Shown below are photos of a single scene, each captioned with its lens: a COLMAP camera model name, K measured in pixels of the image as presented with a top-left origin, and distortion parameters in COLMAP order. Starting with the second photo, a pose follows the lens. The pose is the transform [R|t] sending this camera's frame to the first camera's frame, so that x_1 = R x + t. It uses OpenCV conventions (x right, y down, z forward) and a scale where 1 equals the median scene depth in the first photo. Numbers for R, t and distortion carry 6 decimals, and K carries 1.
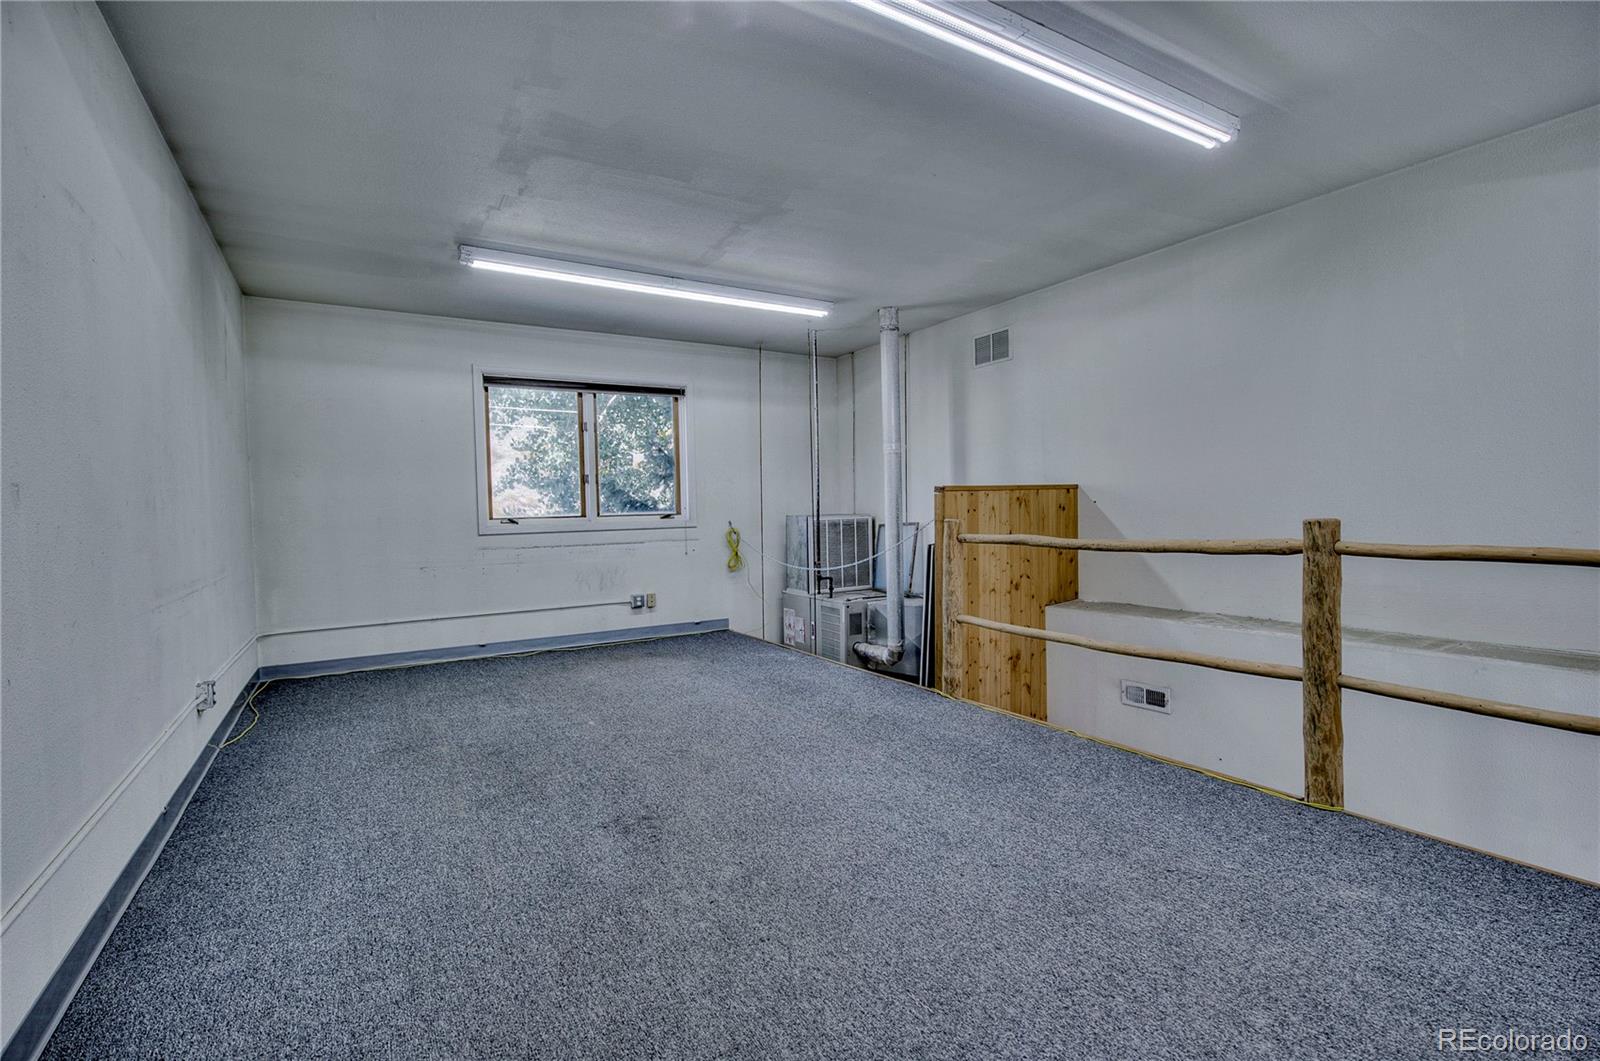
lens RADIAL K [[743.8, 0, 806.0], [0, 743.8, 519.6], [0, 0, 1]] dist [0.000192, -0.000570]
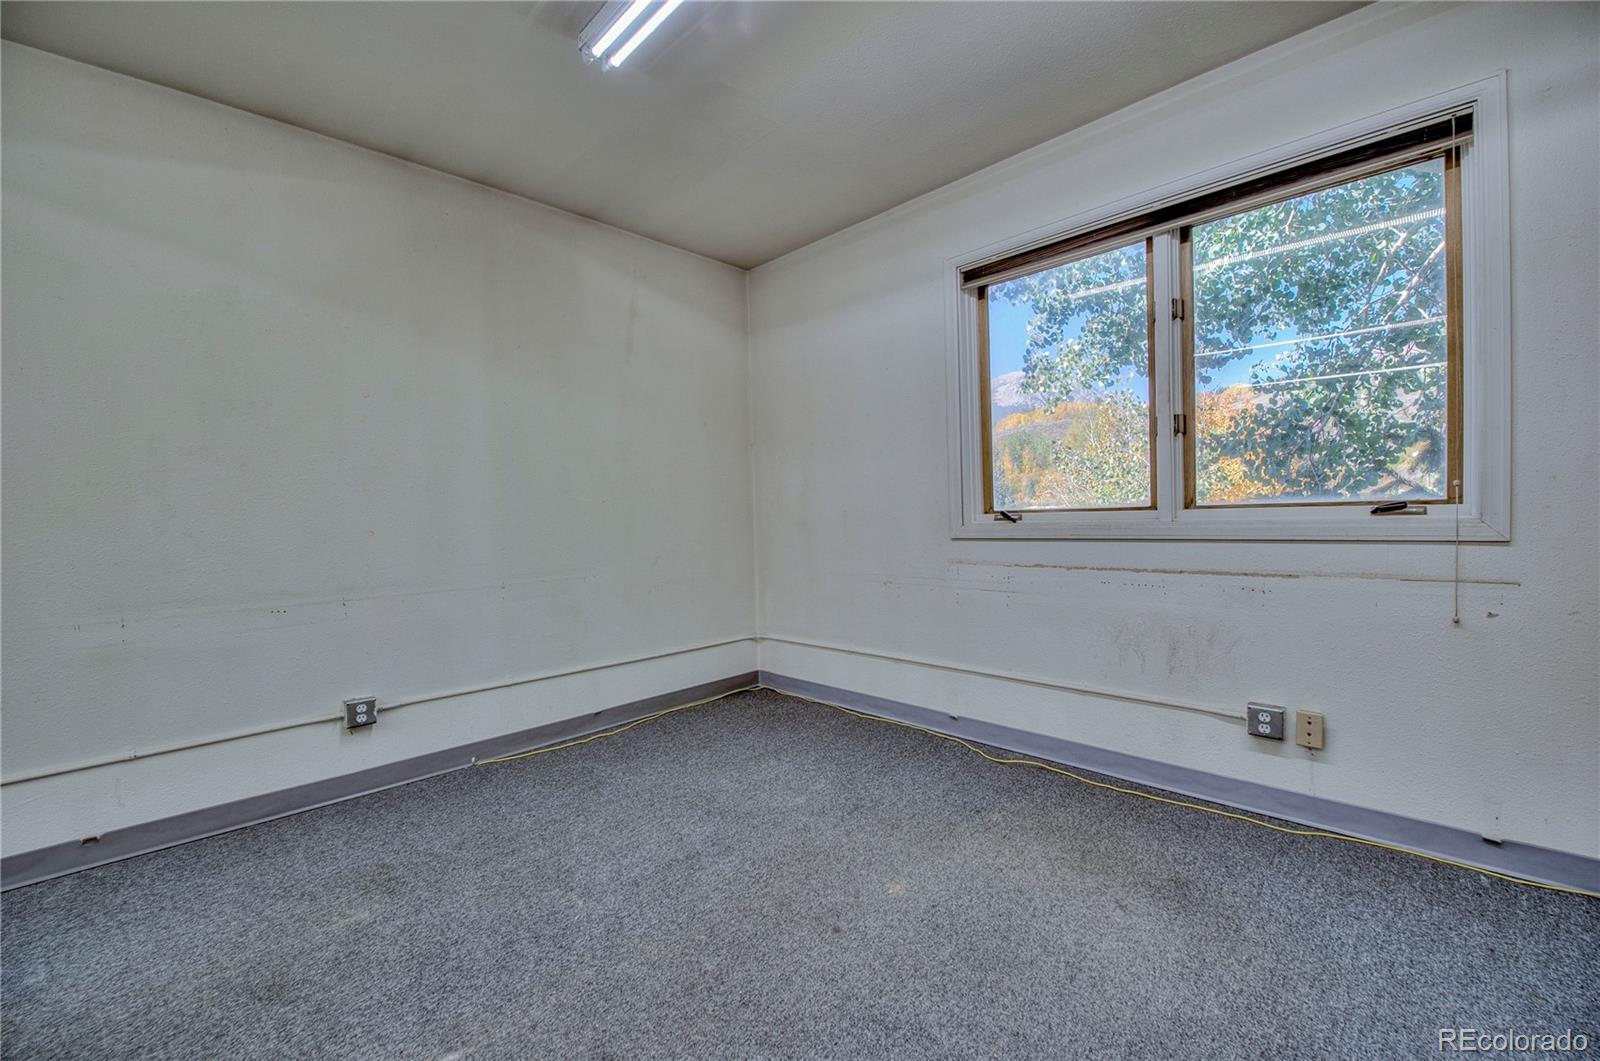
lens RADIAL K [[633.2, 0, 802.5], [0, 633.2, 534.2], [0, 0, 1]] dist [-0.010134, -0.005884]
pose [[0.243634, 0.049254, -0.968616, 0.035270], [0.006313, 0.998608, 0.052367, -0.010050], [0.969847, -0.018873, 0.242984, 0.686784]]
